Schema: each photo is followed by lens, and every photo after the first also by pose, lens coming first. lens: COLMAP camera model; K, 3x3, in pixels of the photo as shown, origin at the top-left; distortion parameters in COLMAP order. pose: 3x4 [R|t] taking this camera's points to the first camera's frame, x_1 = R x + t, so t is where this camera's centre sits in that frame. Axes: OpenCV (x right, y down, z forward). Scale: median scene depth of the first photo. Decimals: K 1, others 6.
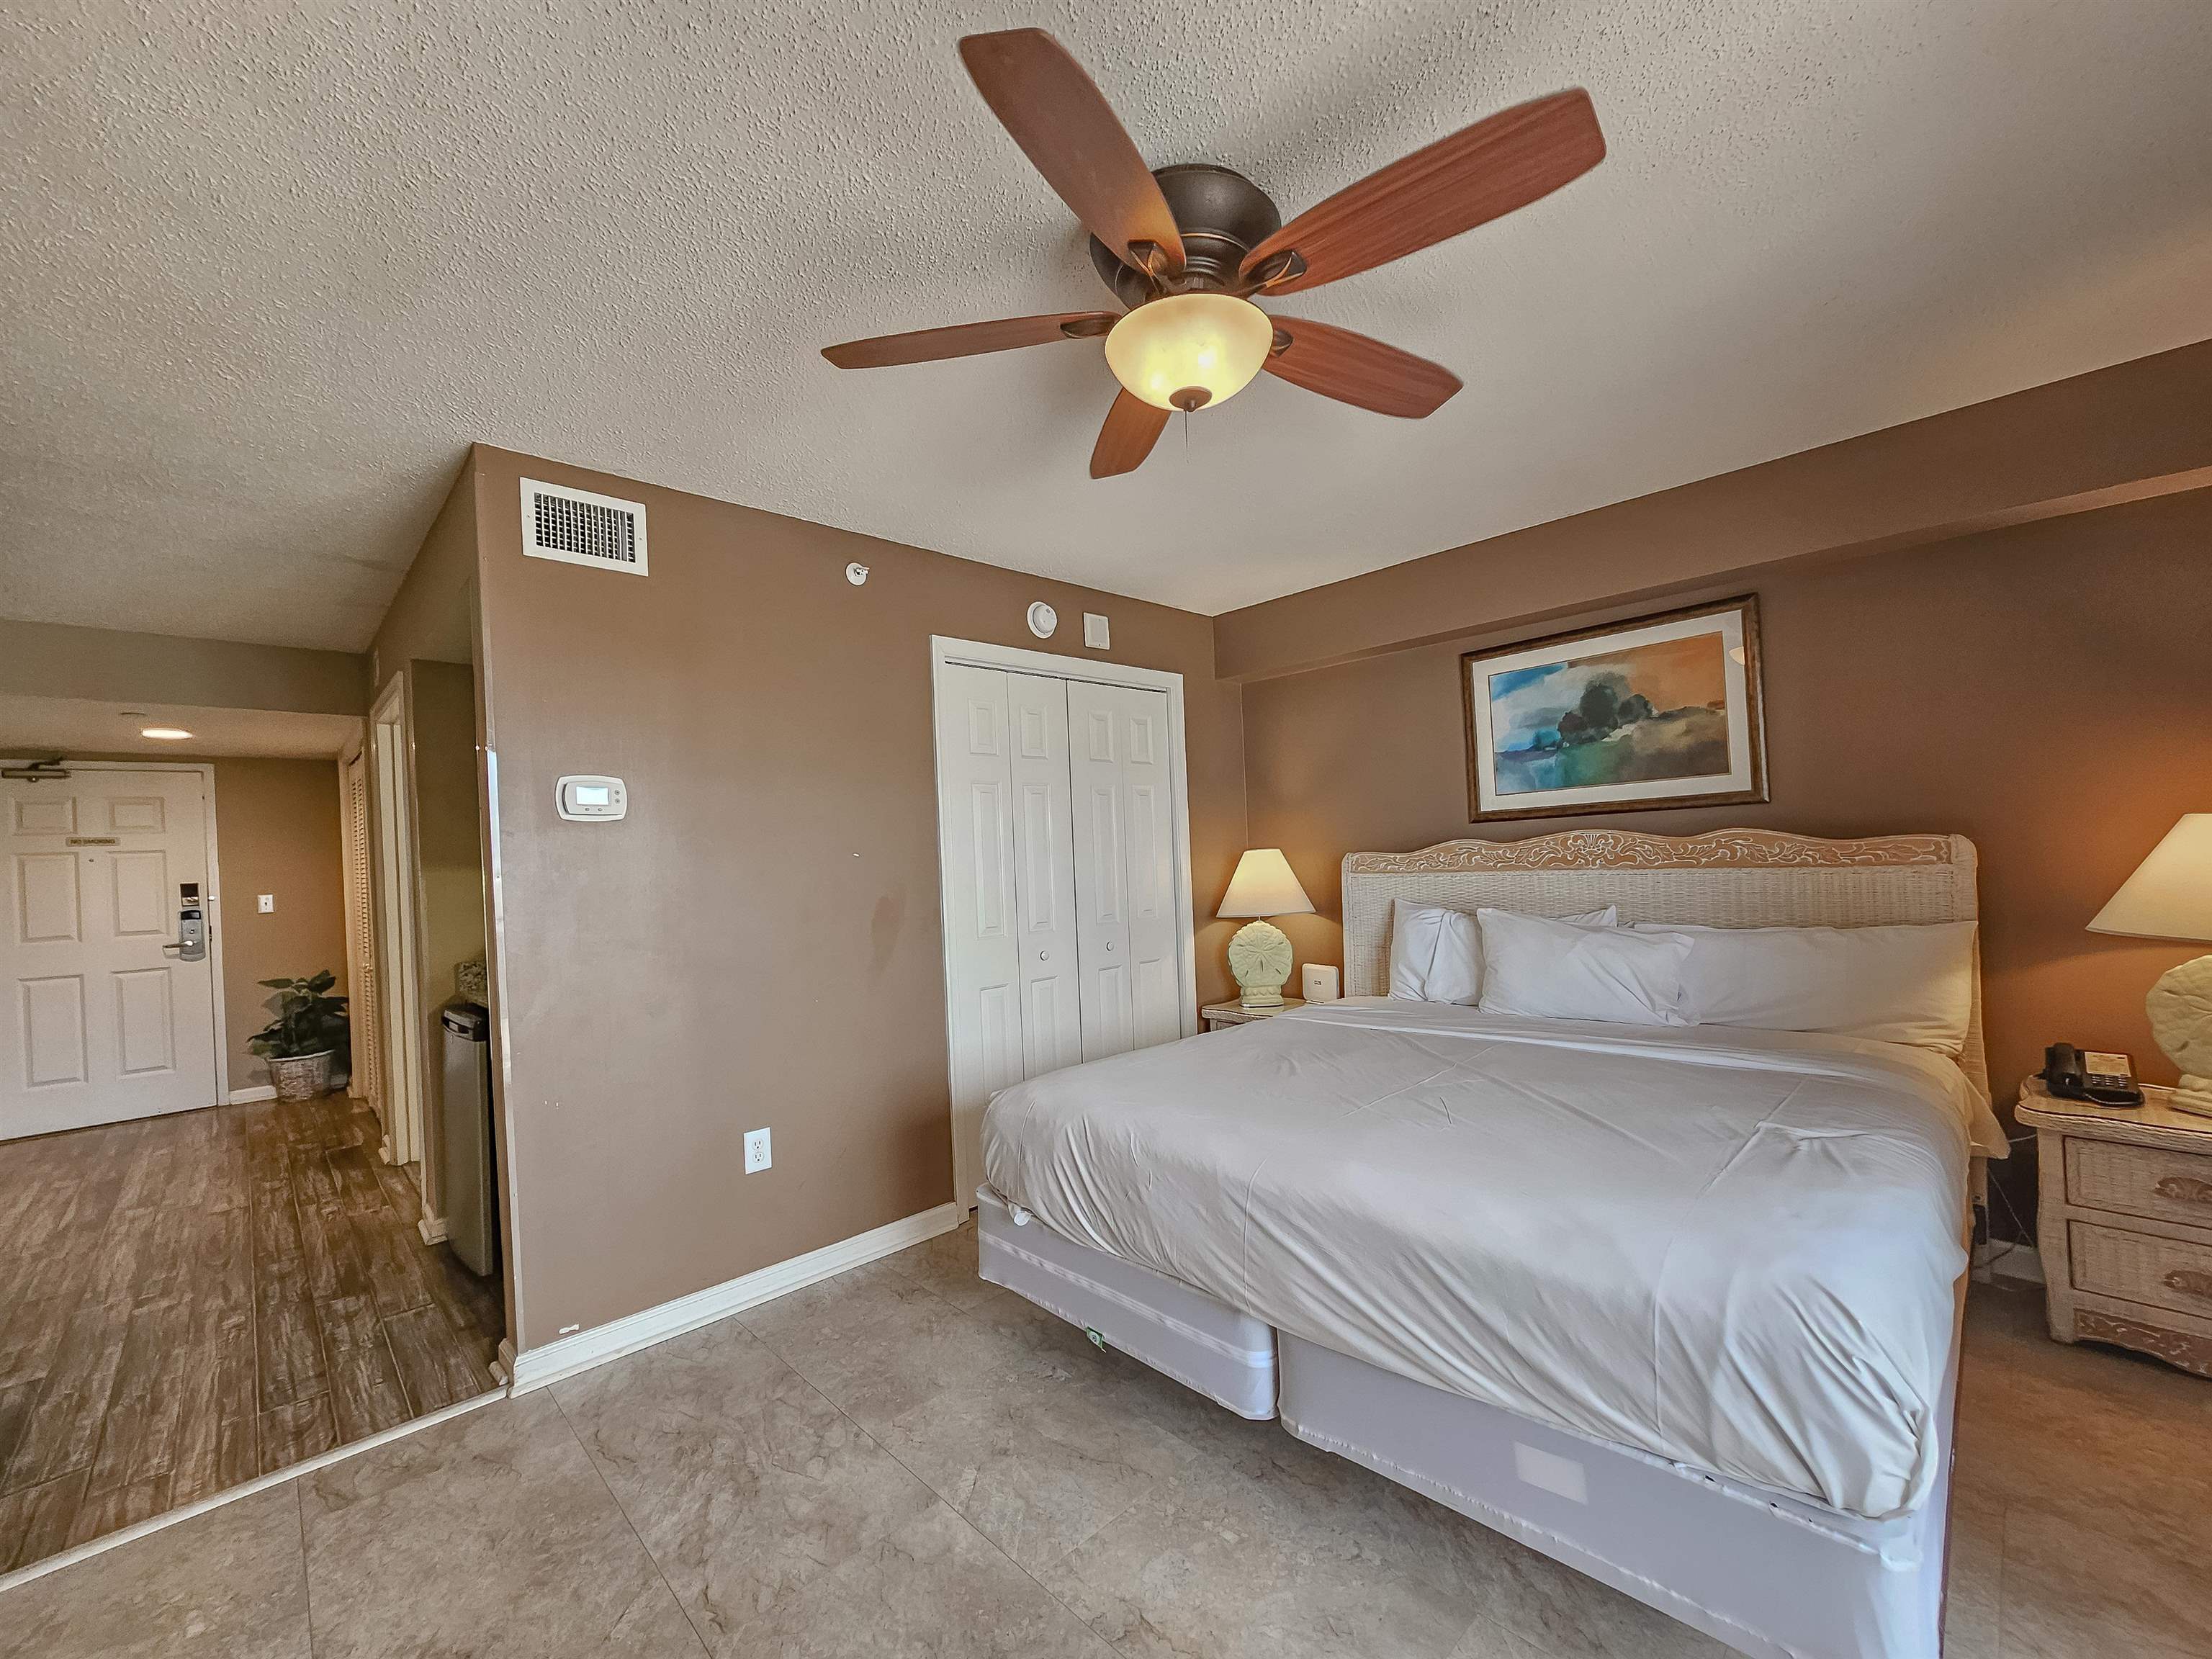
lens RADIAL K [[899.8, 0, 1111.8], [0, 899.8, 852.4], [0, 0, 1]] dist [-0.002702, -0.000360]
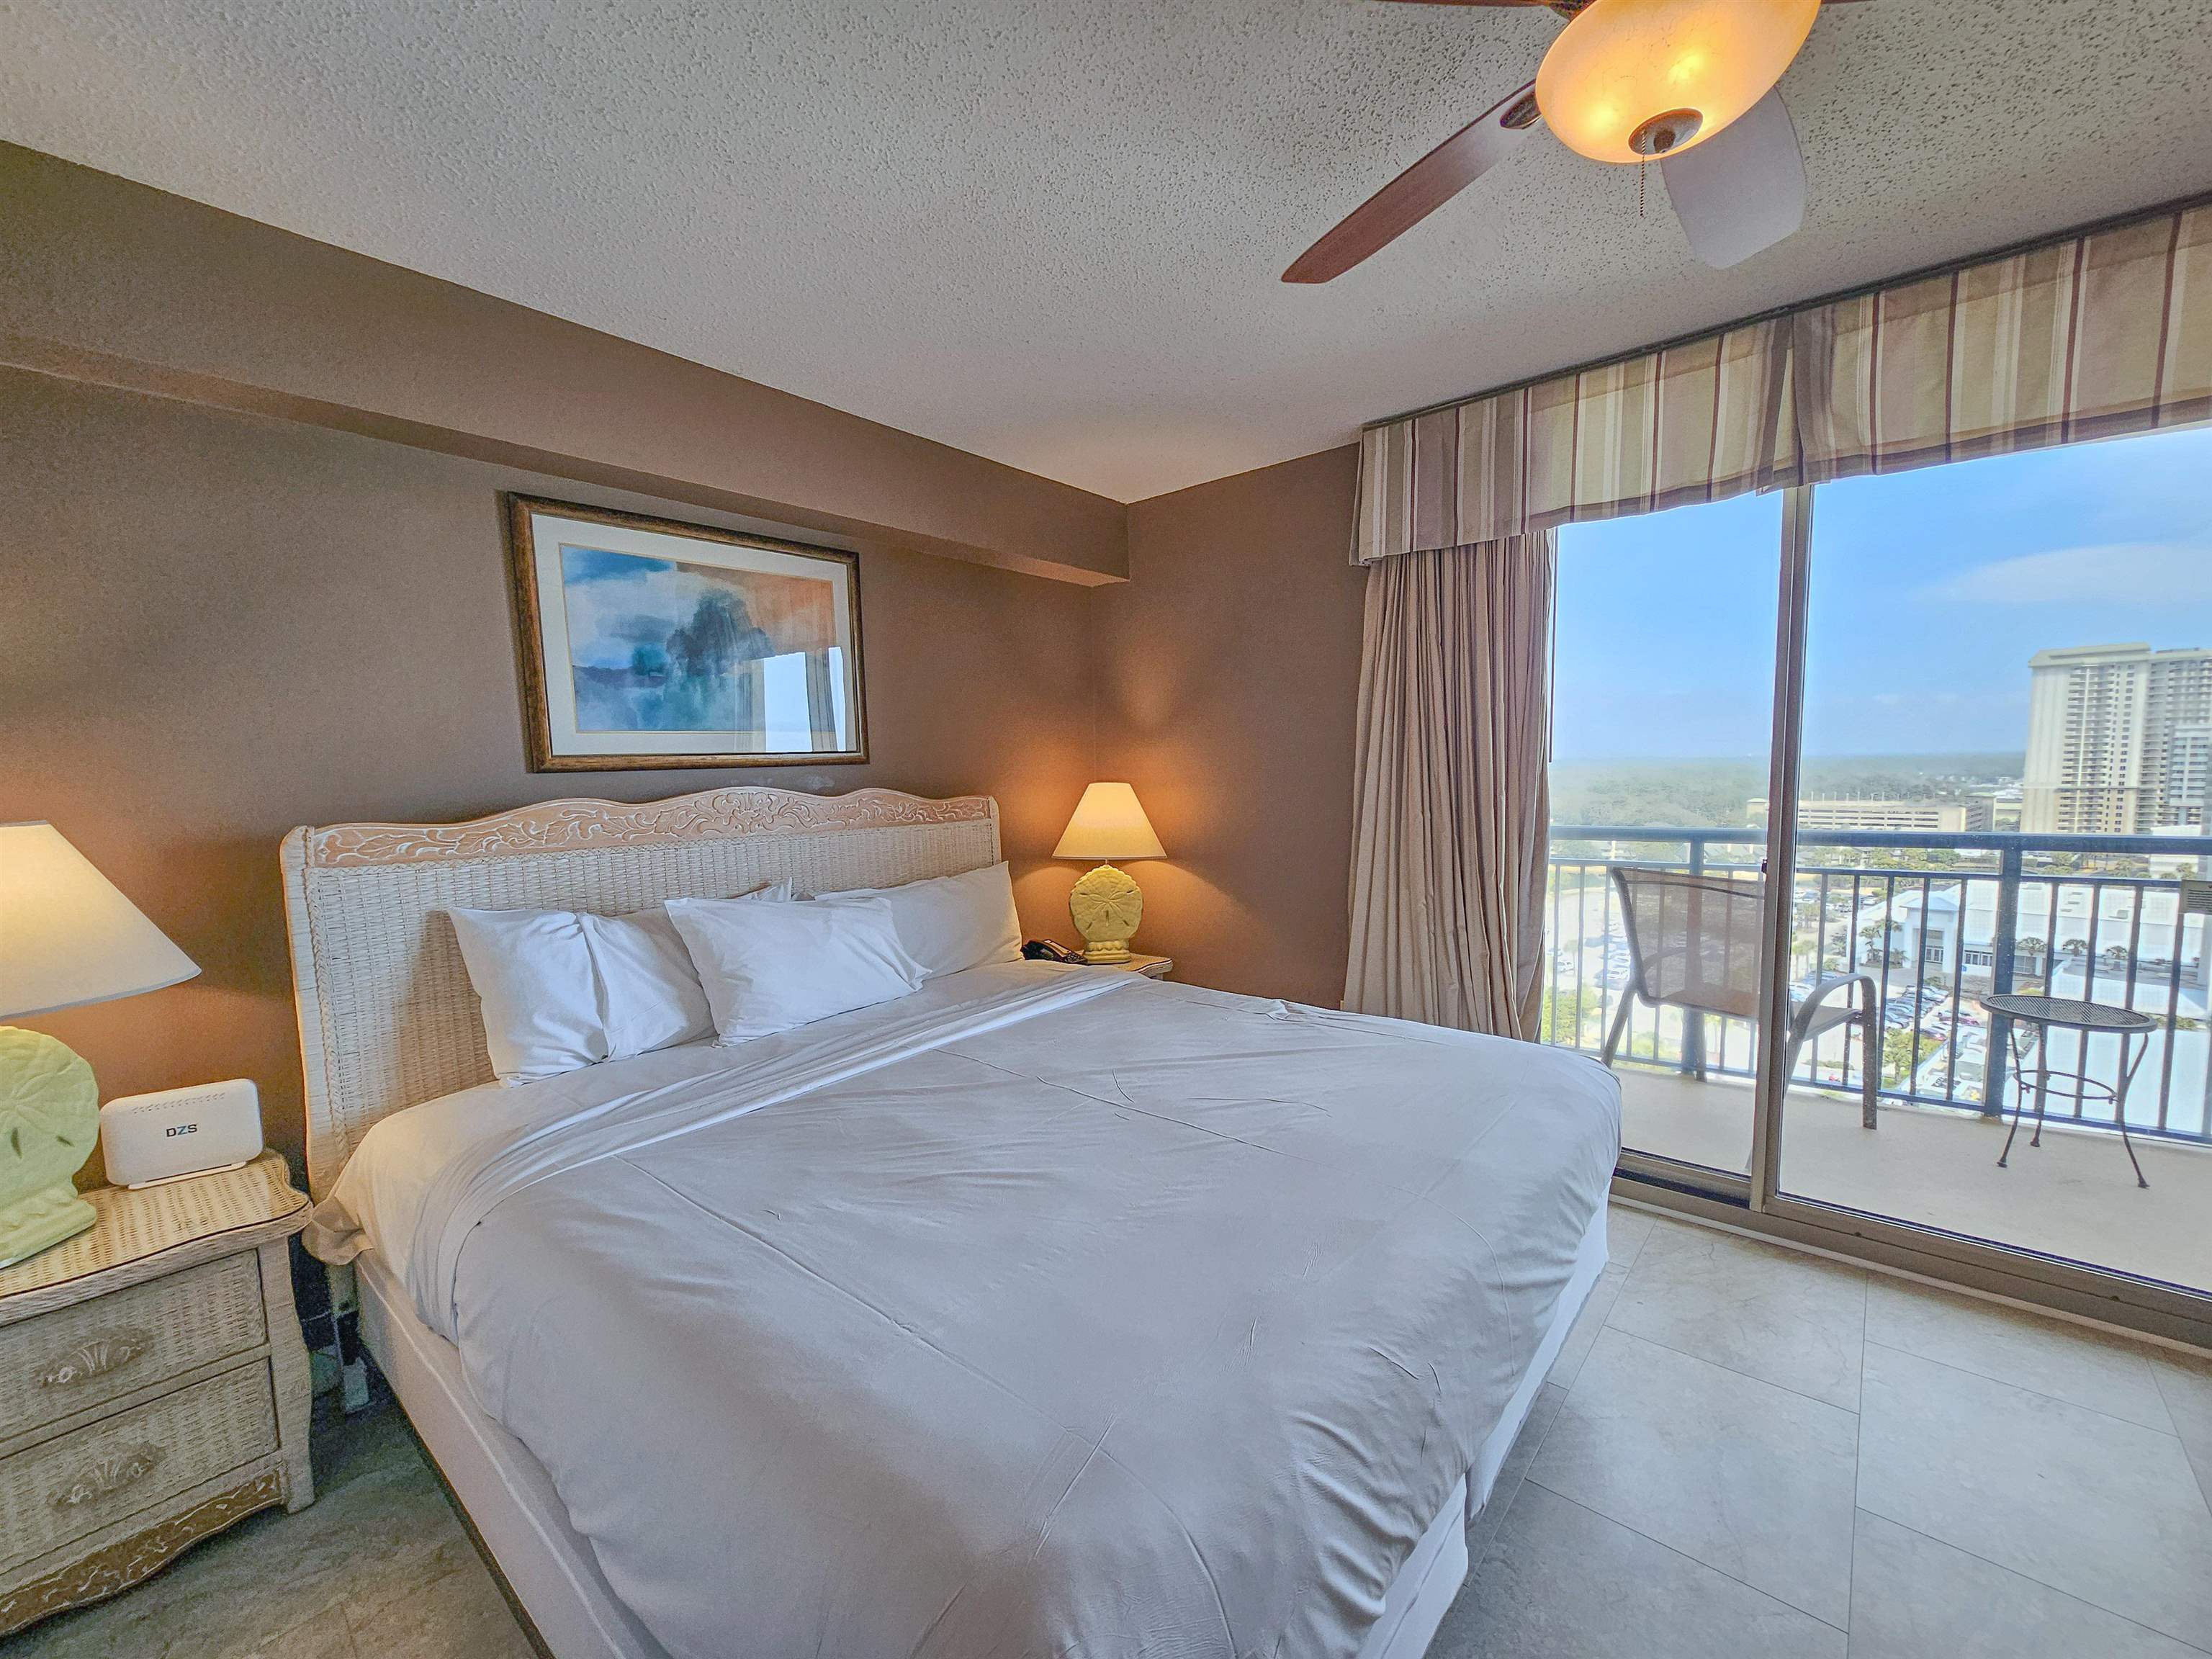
lens RADIAL K [[899.8, 0, 1111.8], [0, 899.8, 852.4], [0, 0, 1]] dist [-0.002702, -0.000360]
pose [[-0.093597, -0.051193, 0.994293, -0.298217], [0.020300, 0.998371, 0.053313, -0.002949], [-0.995403, 0.025174, -0.092405, 0.751718]]
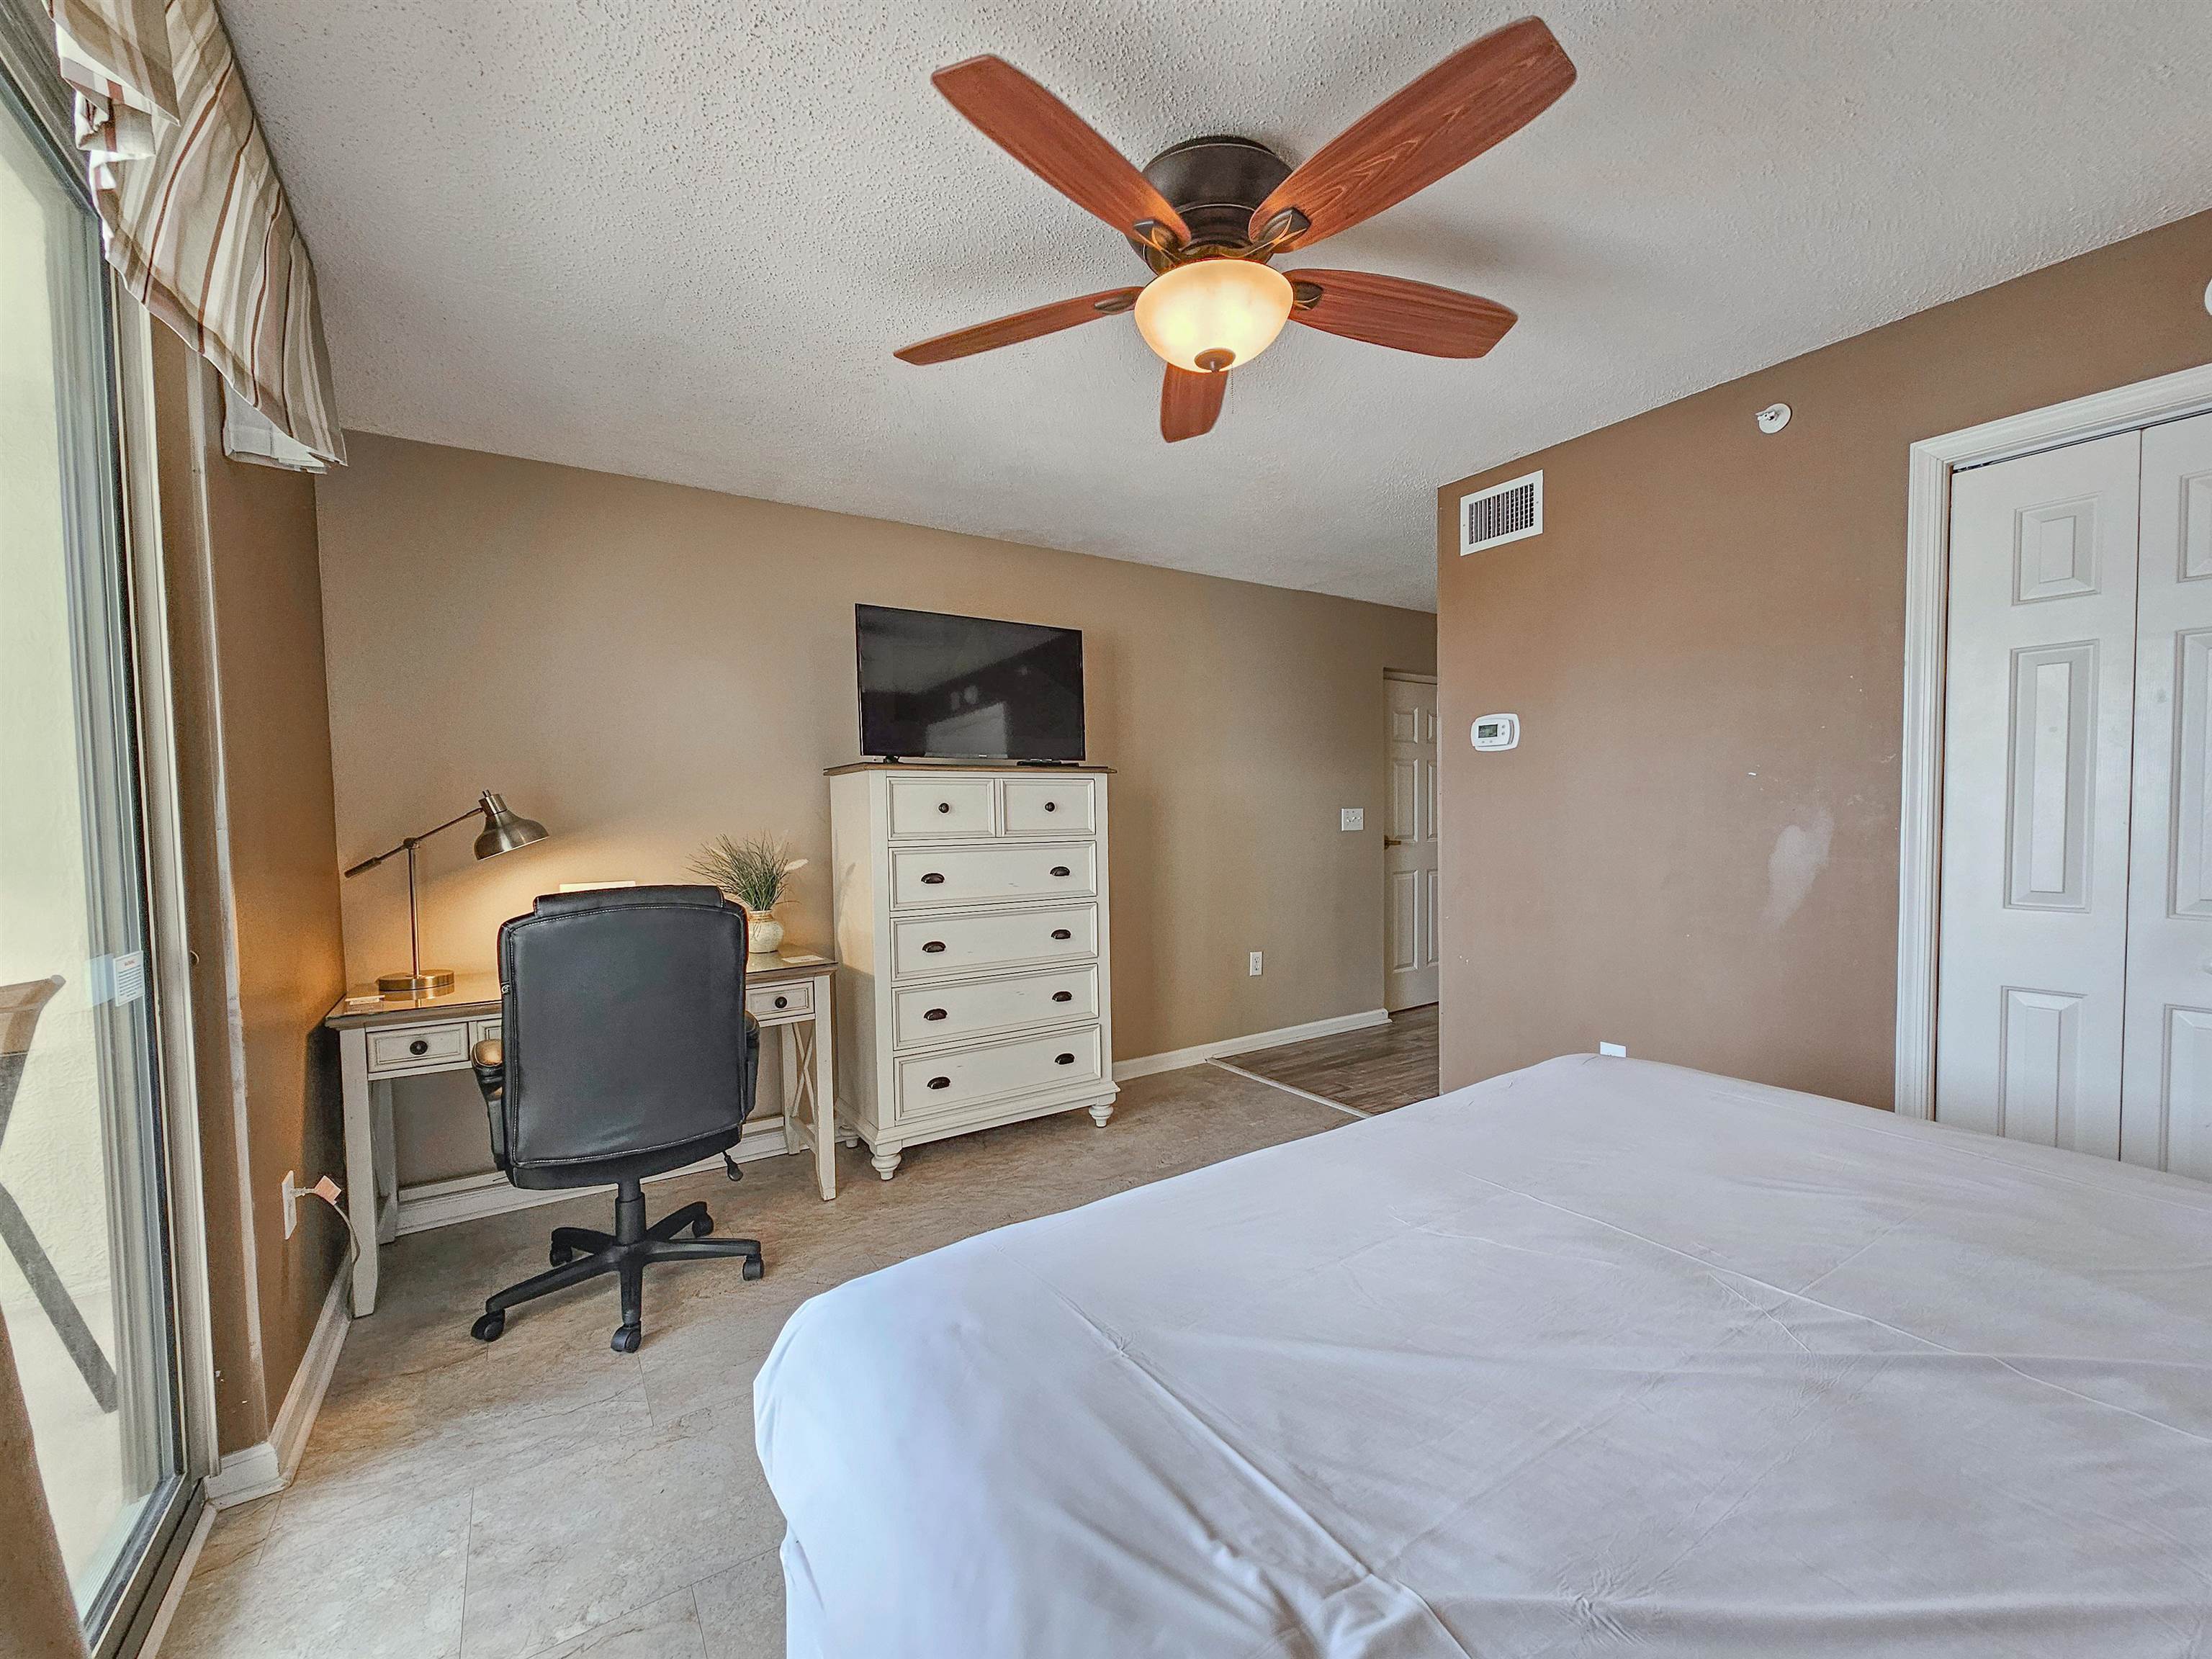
lens RADIAL K [[899.8, 0, 1111.8], [0, 899.8, 852.4], [0, 0, 1]] dist [-0.002702, -0.000360]
pose [[-0.184480, 0.089219, -0.978778, 0.592323], [0.026778, 0.995958, 0.085738, -0.011293], [0.982471, -0.010393, -0.186124, 0.532489]]
